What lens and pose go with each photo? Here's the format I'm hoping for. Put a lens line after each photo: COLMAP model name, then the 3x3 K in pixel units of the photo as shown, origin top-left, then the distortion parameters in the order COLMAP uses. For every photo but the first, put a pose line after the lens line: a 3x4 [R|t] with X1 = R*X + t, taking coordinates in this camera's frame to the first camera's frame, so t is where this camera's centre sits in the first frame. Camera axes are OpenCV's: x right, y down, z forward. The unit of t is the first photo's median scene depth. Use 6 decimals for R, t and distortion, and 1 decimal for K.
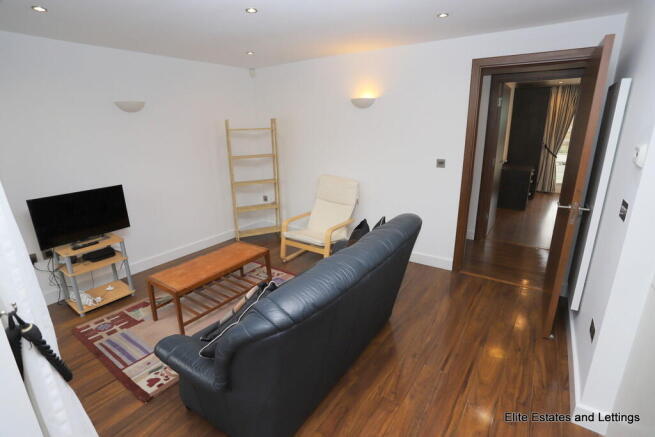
lens RADIAL K [[316.6, 0, 326.2], [0, 316.6, 218.9], [0, 0, 1]] dist [-0.020607, 0.000583]
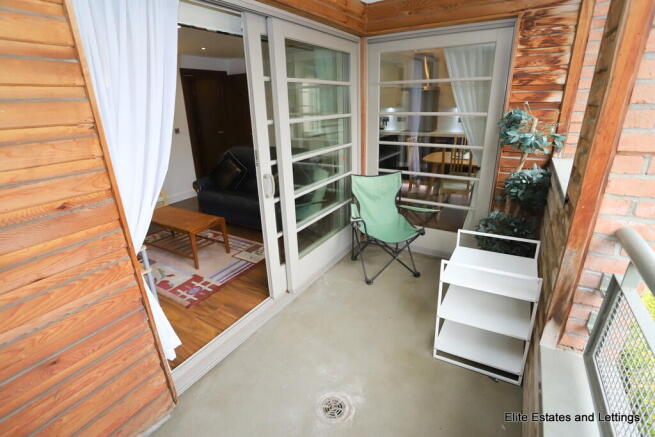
lens RADIAL K [[316.6, 0, 327.0], [0, 316.6, 218.2], [0, 0, 1]] dist [-0.020607, 0.000583]
pose [[-0.081646, -0.328714, 0.940894, -1.683412], [0.304308, 0.890743, 0.337599, -0.108829], [-0.949068, 0.313886, 0.027305, 0.446425]]
